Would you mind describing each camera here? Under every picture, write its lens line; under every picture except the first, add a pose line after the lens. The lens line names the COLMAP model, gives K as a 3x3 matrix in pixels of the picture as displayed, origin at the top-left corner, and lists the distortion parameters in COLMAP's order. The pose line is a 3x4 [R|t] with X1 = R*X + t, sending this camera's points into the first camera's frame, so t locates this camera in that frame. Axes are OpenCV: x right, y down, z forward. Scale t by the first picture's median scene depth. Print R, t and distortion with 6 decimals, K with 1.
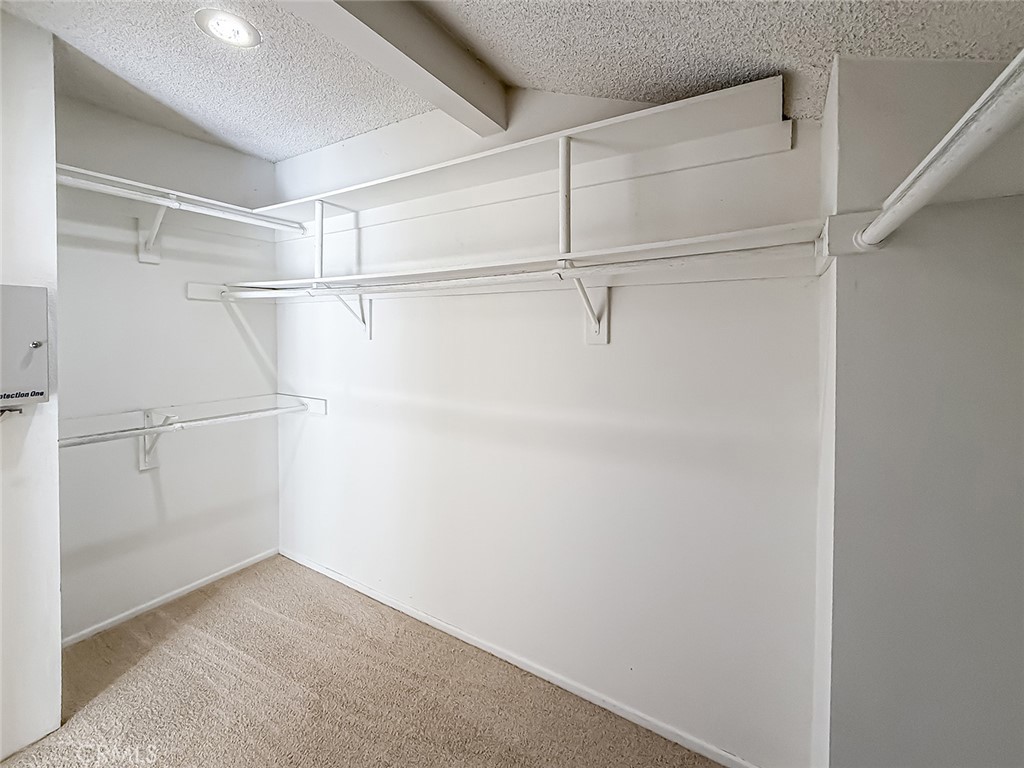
lens RADIAL K [[421.8, 0, 512.2], [0, 421.8, 364.8], [0, 0, 1]] dist [0.000881, 0.000024]
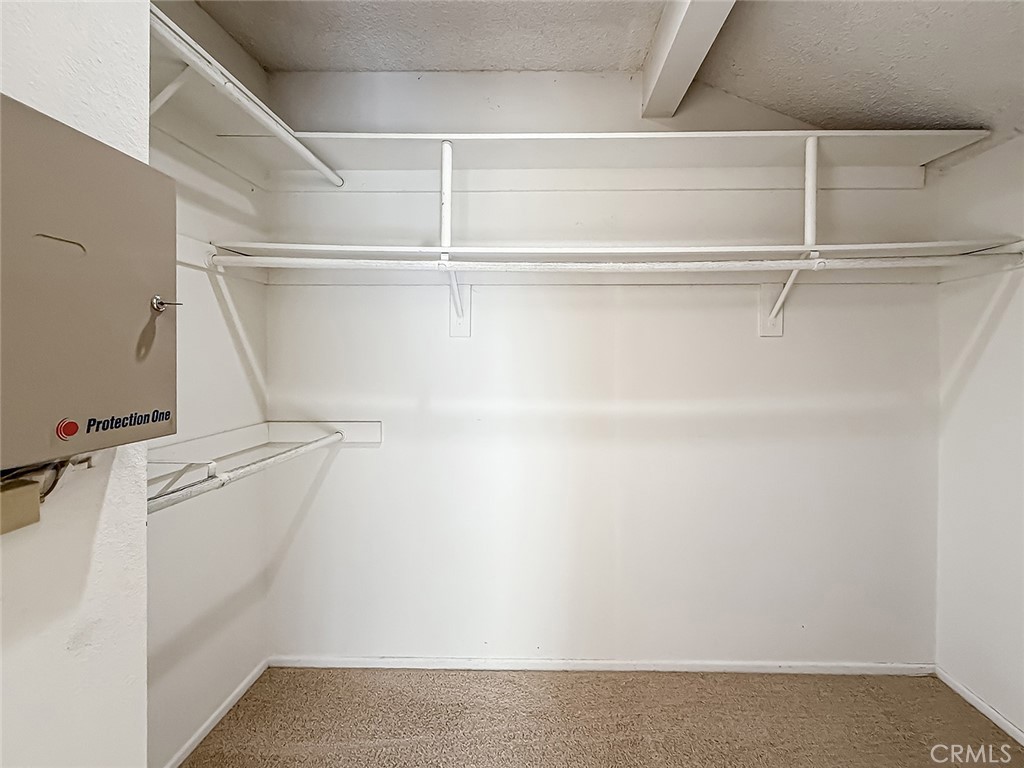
lens RADIAL K [[418.3, 0, 526.6], [0, 418.3, 378.7], [0, 0, 1]] dist [-0.000011, 0.000009]
pose [[0.862821, -0.033232, 0.504416, -0.712677], [0.044572, 0.998952, -0.010429, 0.035372], [-0.503541, 0.031481, 0.863398, 0.315275]]
